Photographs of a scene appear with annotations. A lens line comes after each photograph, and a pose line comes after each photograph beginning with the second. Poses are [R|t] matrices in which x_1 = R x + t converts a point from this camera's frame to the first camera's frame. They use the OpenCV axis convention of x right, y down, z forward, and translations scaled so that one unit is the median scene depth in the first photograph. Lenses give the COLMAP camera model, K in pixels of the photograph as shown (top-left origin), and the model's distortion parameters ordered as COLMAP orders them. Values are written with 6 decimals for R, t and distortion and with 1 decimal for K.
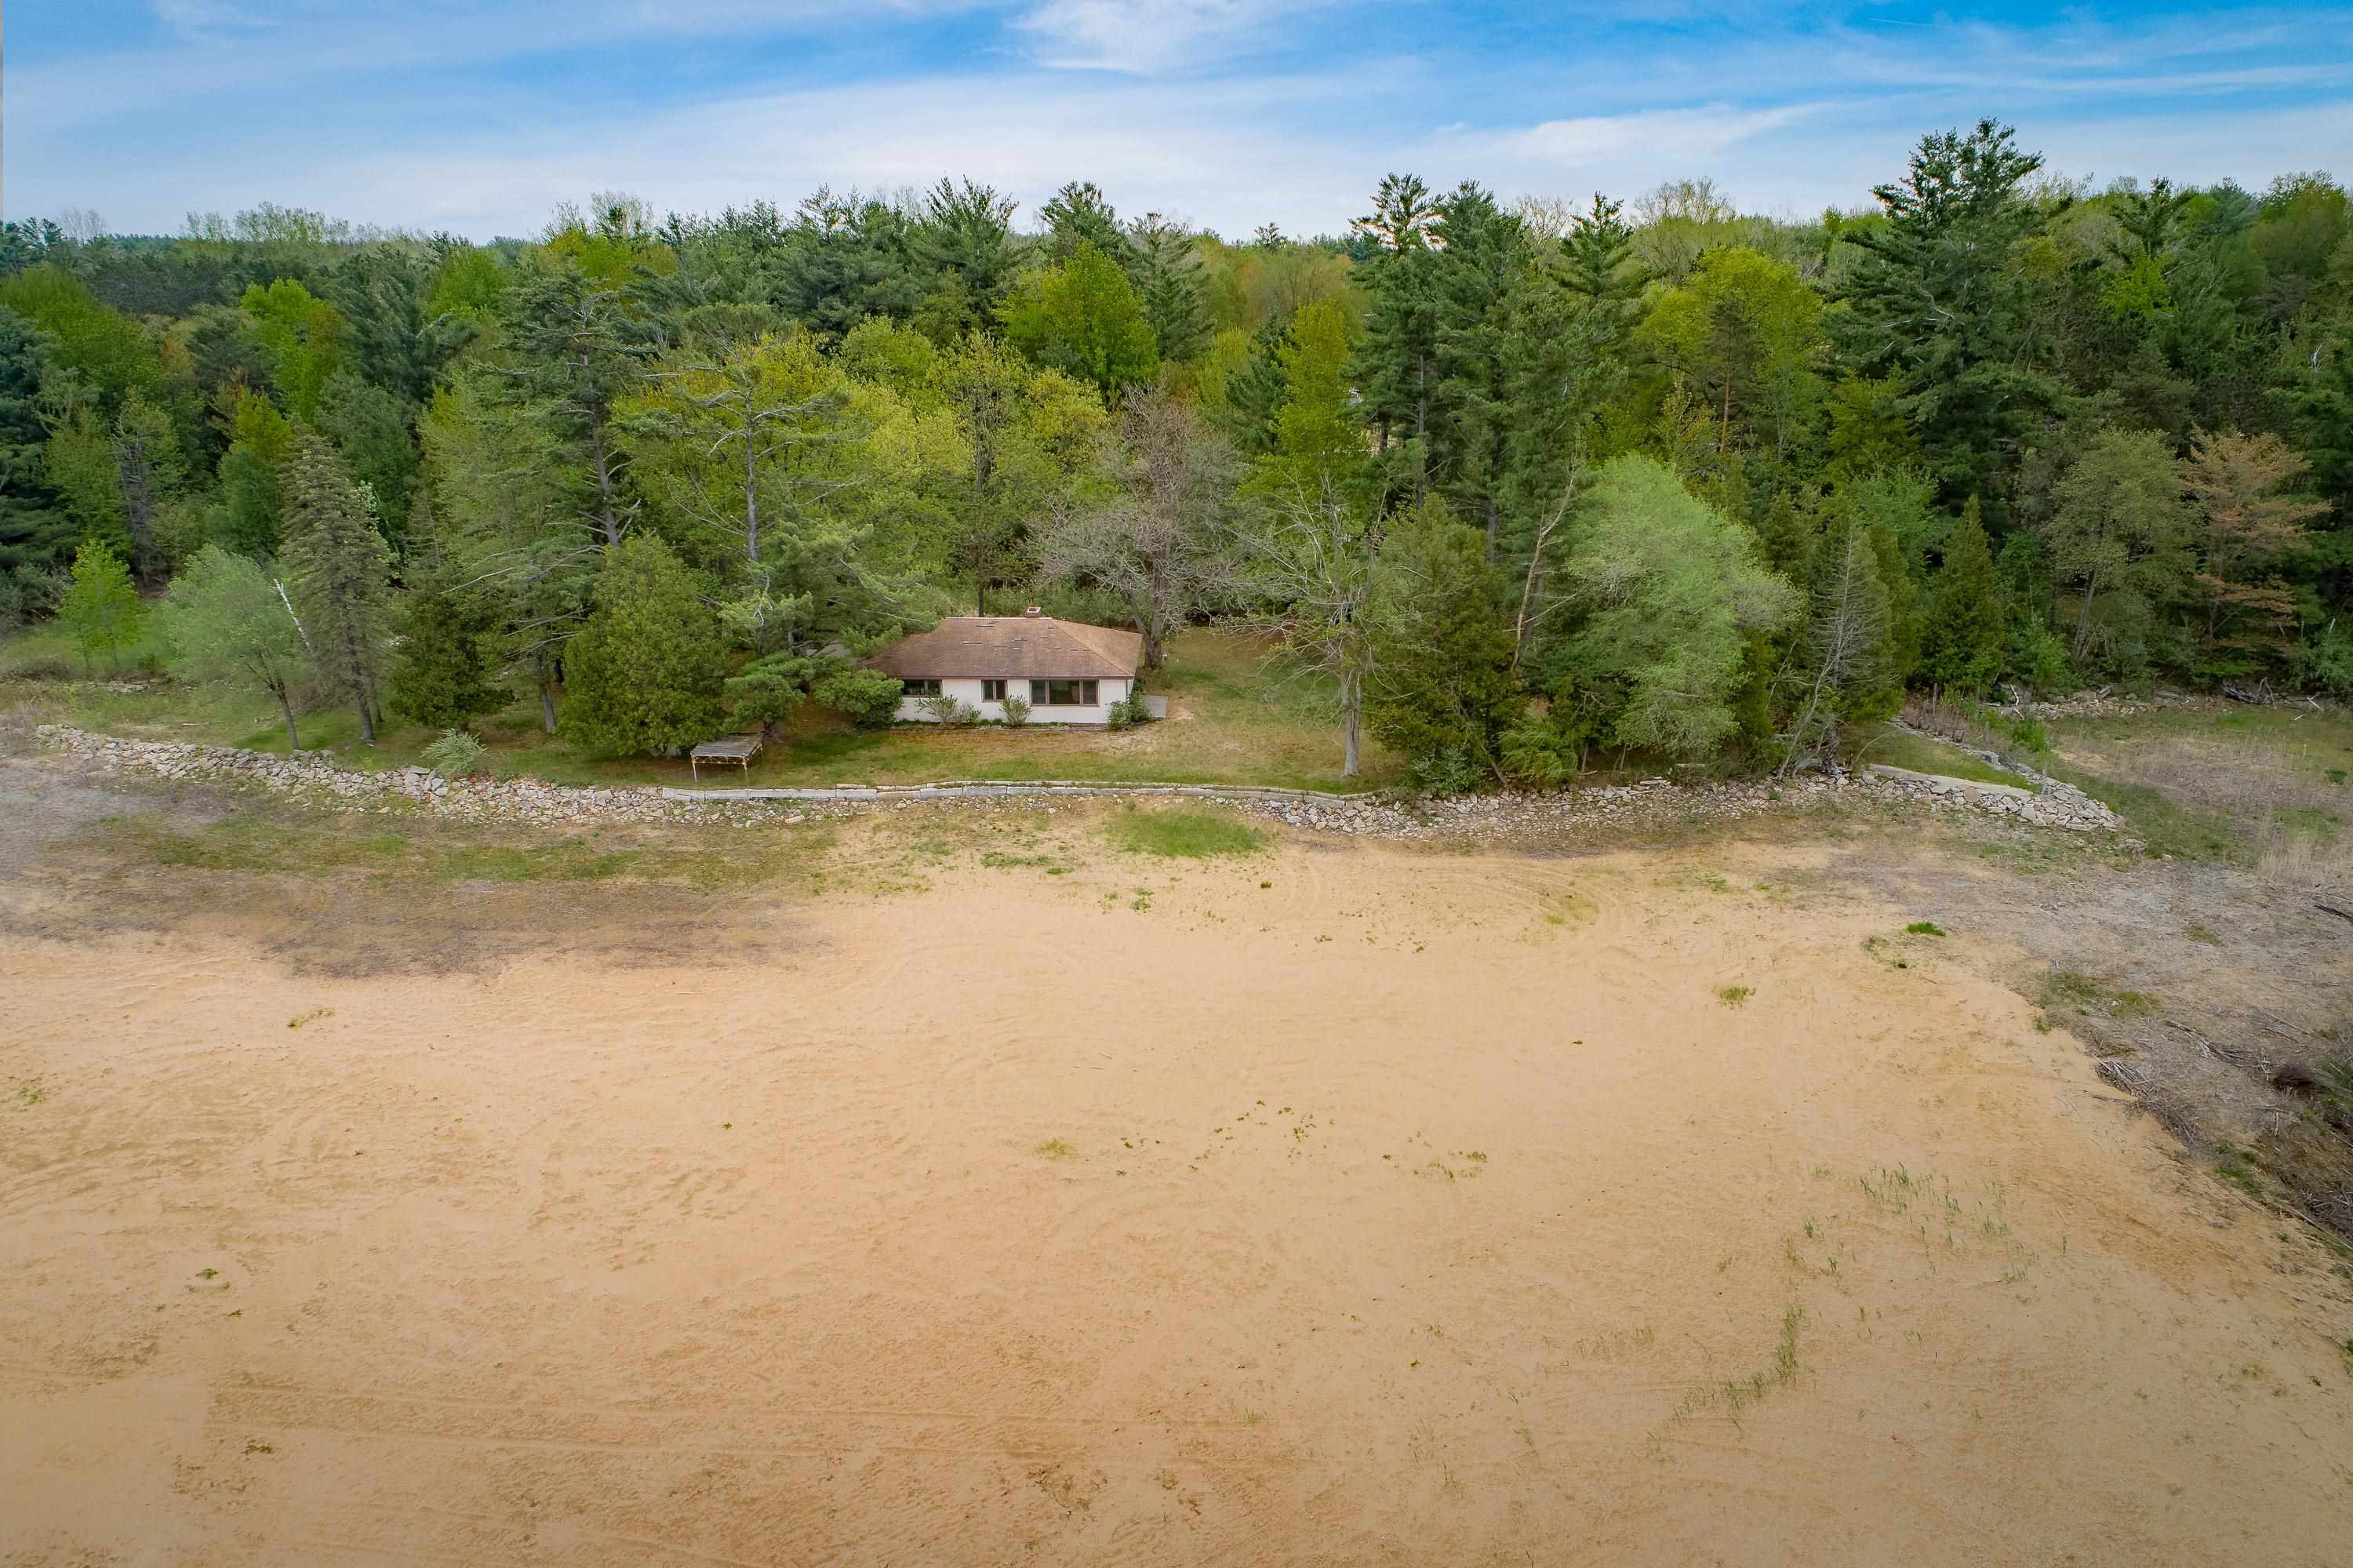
lens RADIAL K [[1546.9, 0, 1173.2], [0, 1546.9, 856.1], [0, 0, 1]] dist [-0.004873, 0.006719]
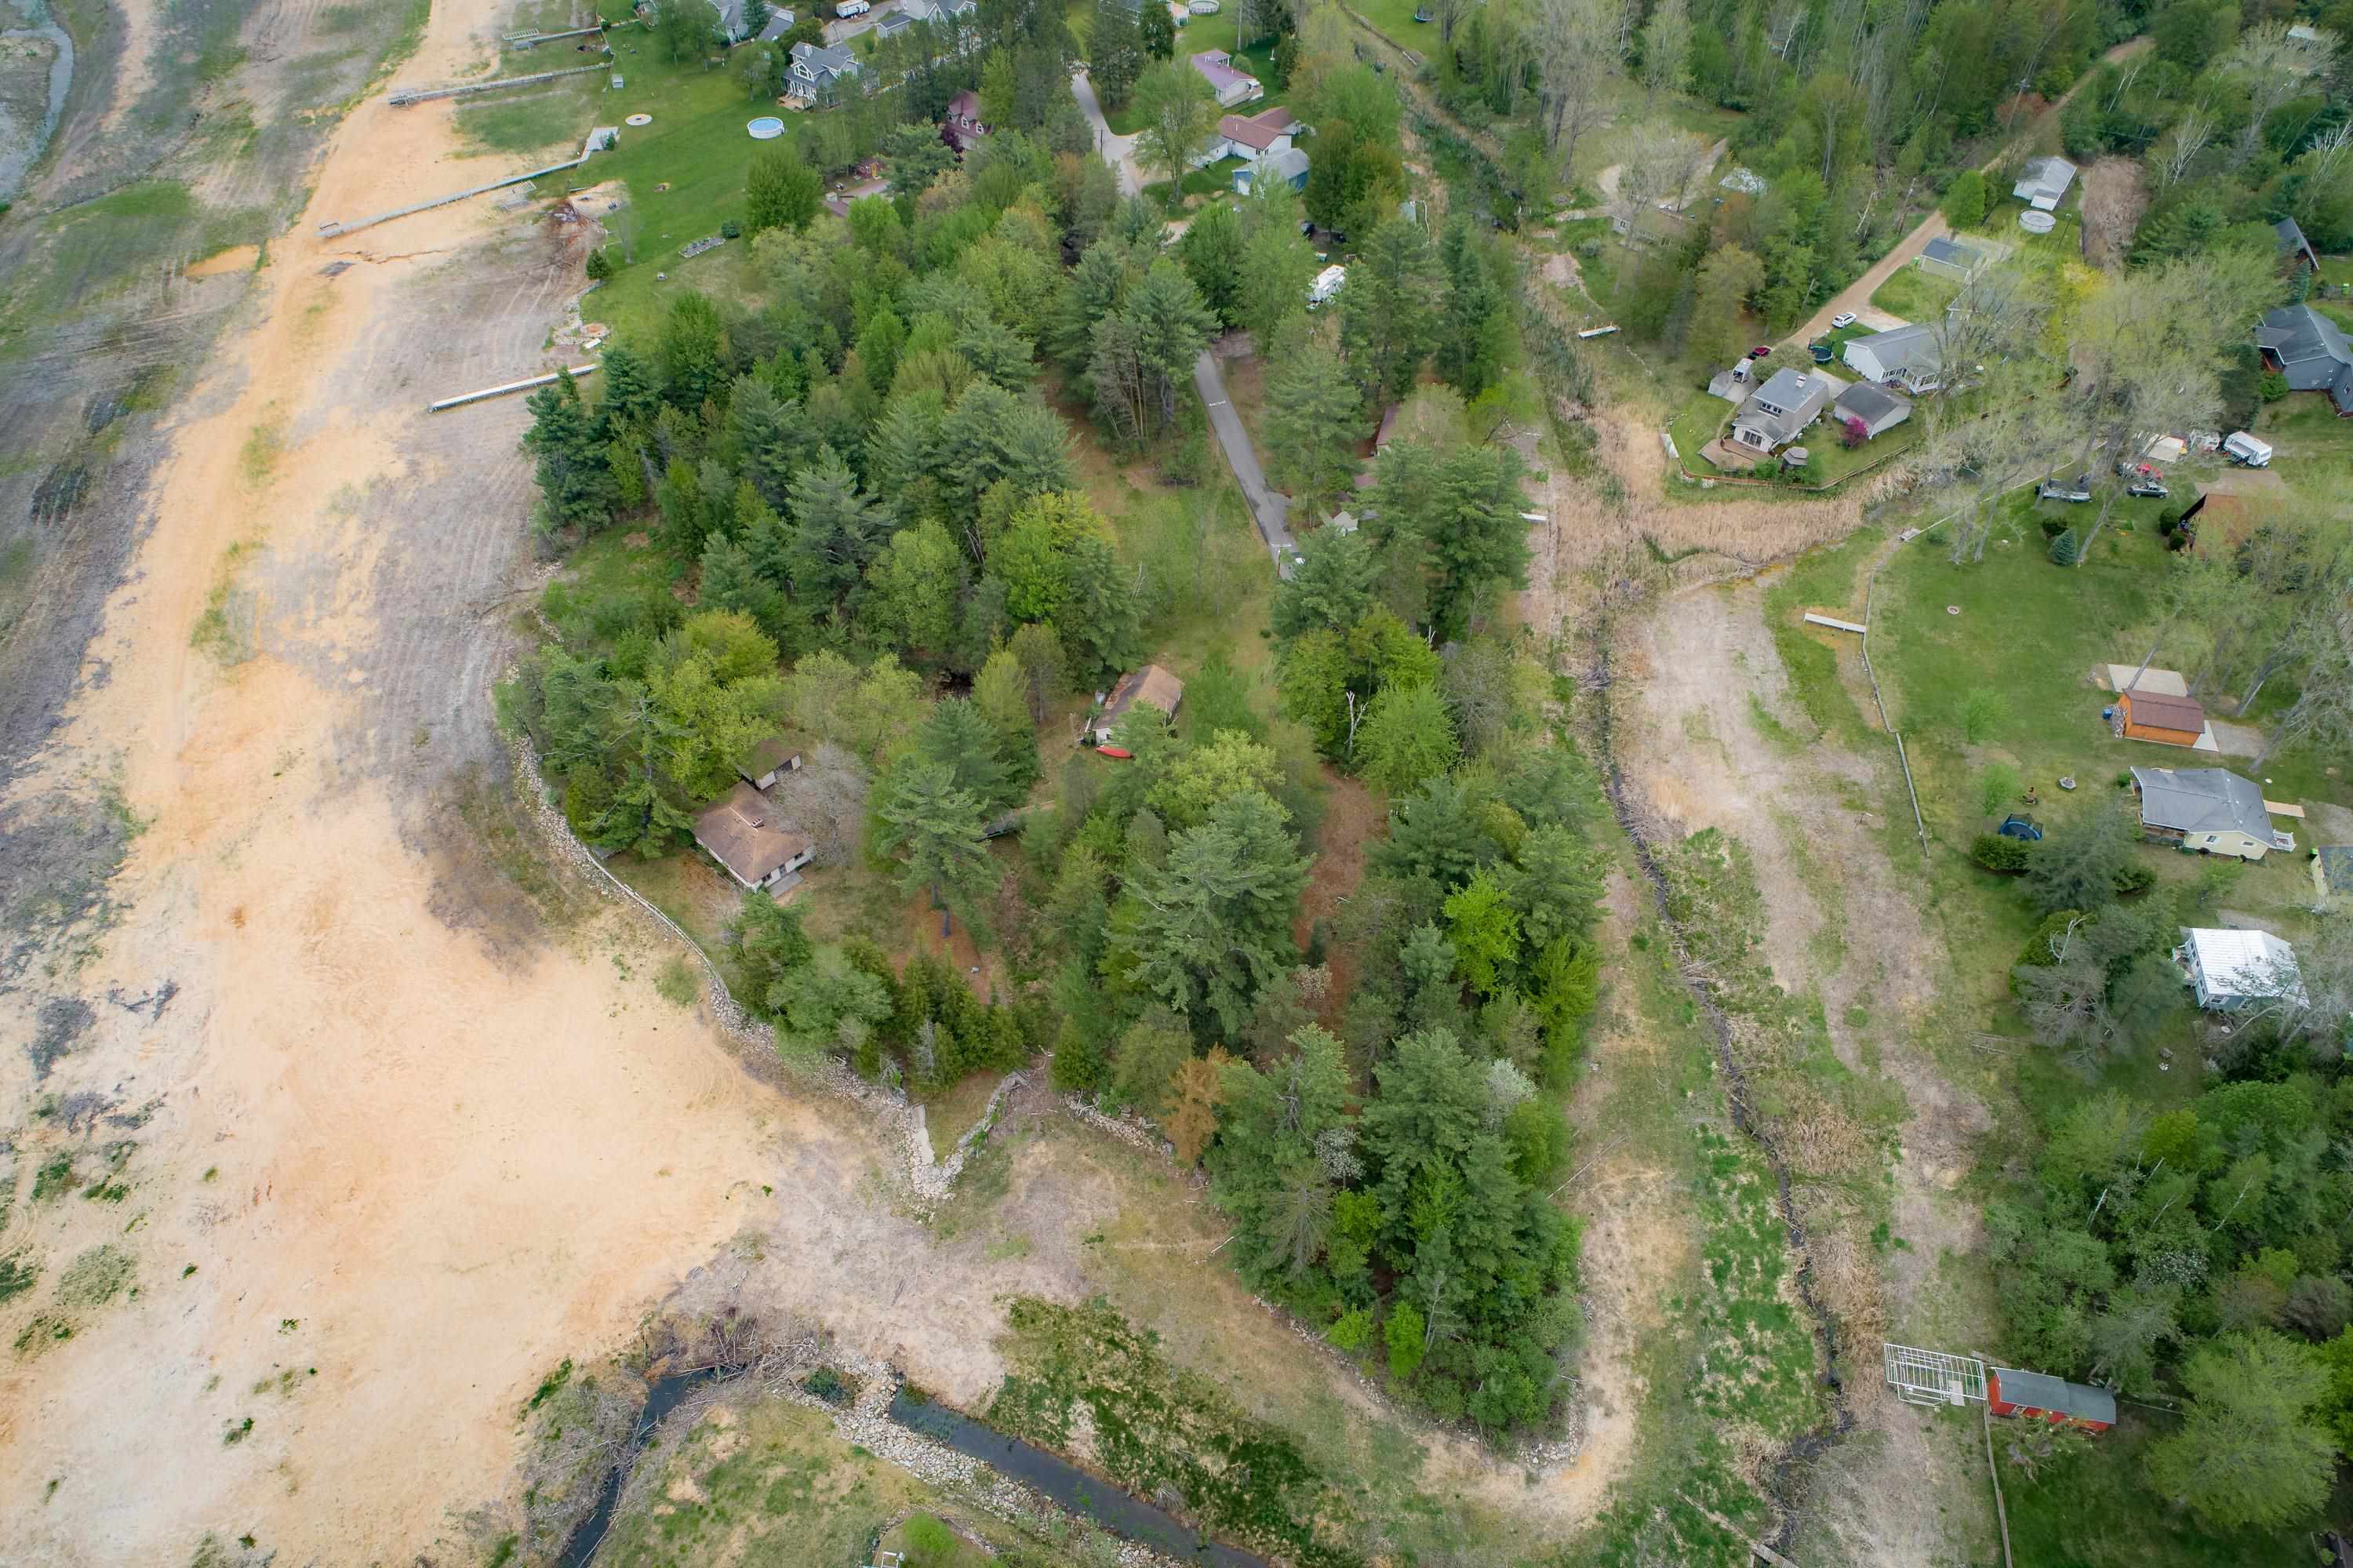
lens RADIAL K [[1571.3, 0, 1176.5], [0, 1571.3, 784.0], [0, 0, 1]] dist [-0.010724, 0.015769]
pose [[0.743960, 0.480338, -0.464543, 1.595988], [-0.243520, 0.842271, 0.480914, -1.663482], [0.622271, -0.244655, 0.743587, -0.328904]]
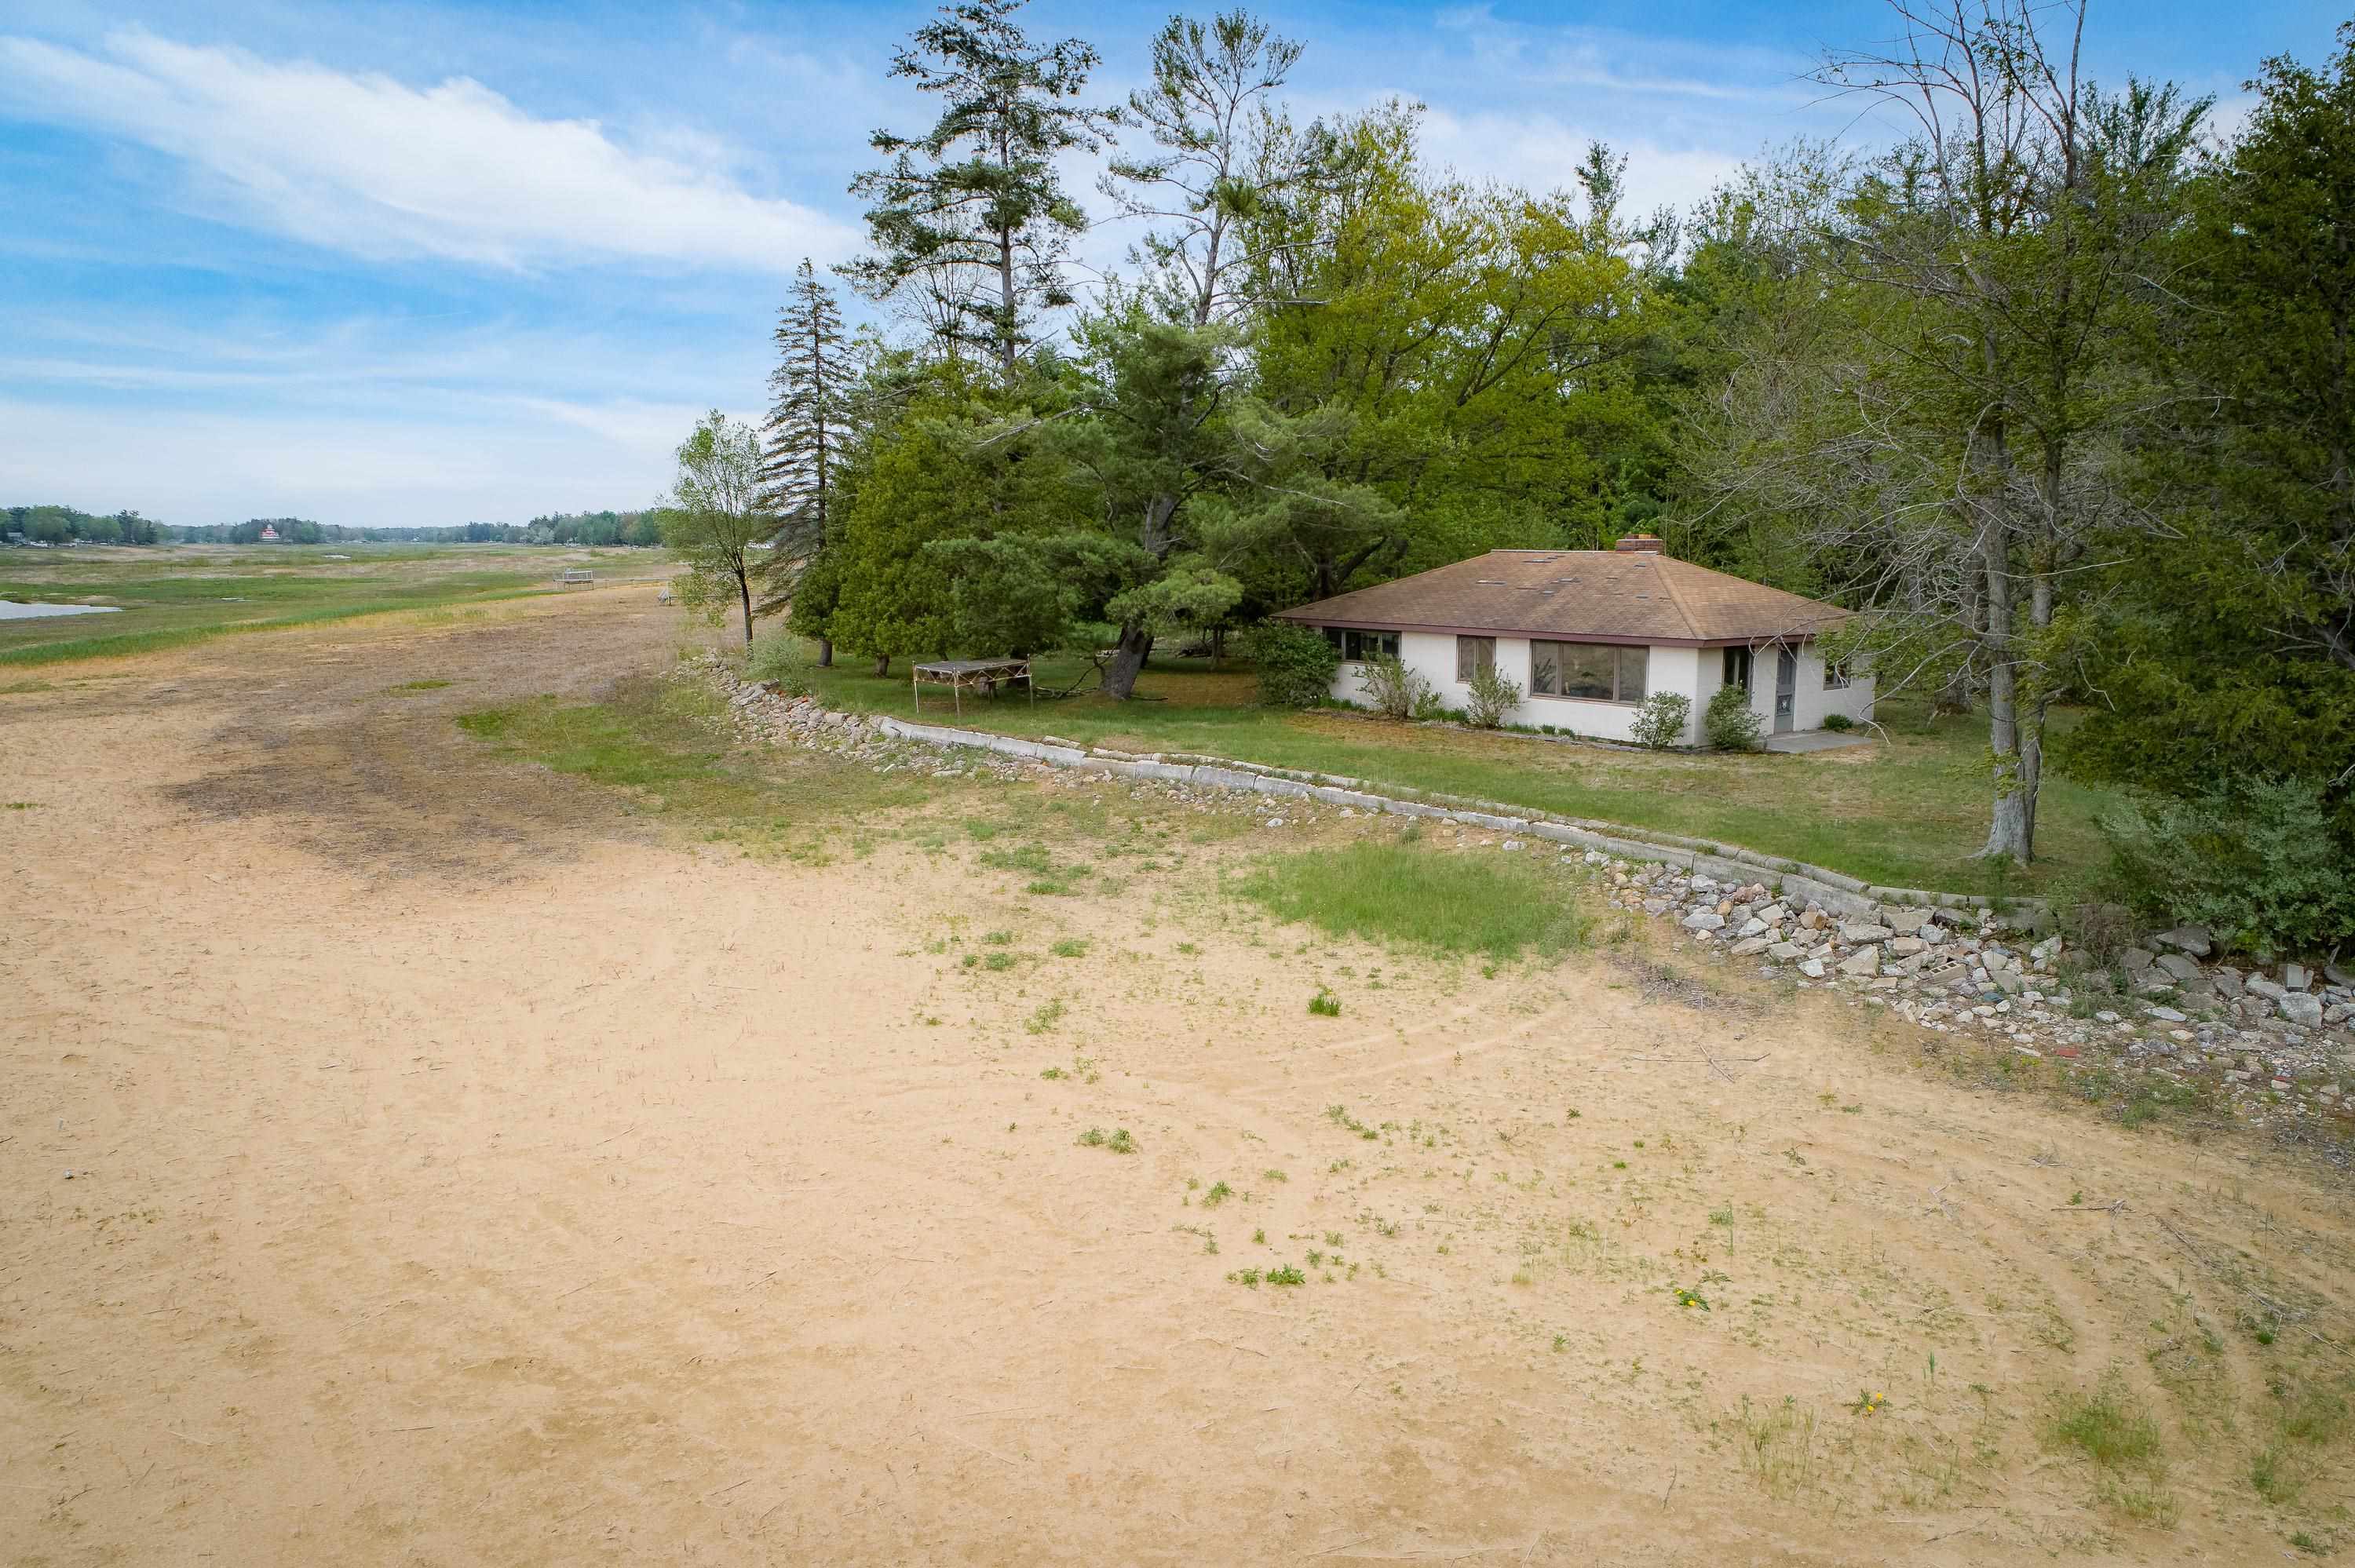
lens RADIAL K [[1637.4, 0, 1177.5], [0, 1637.4, 784.0], [0, 0, 1]] dist [0.002528, 0.001944]
pose [[0.655579, 0.115771, -0.746199, 0.260872], [-0.273734, 0.957400, -0.091954, 0.012227], [0.703766, 0.264543, 0.659341, 0.644240]]
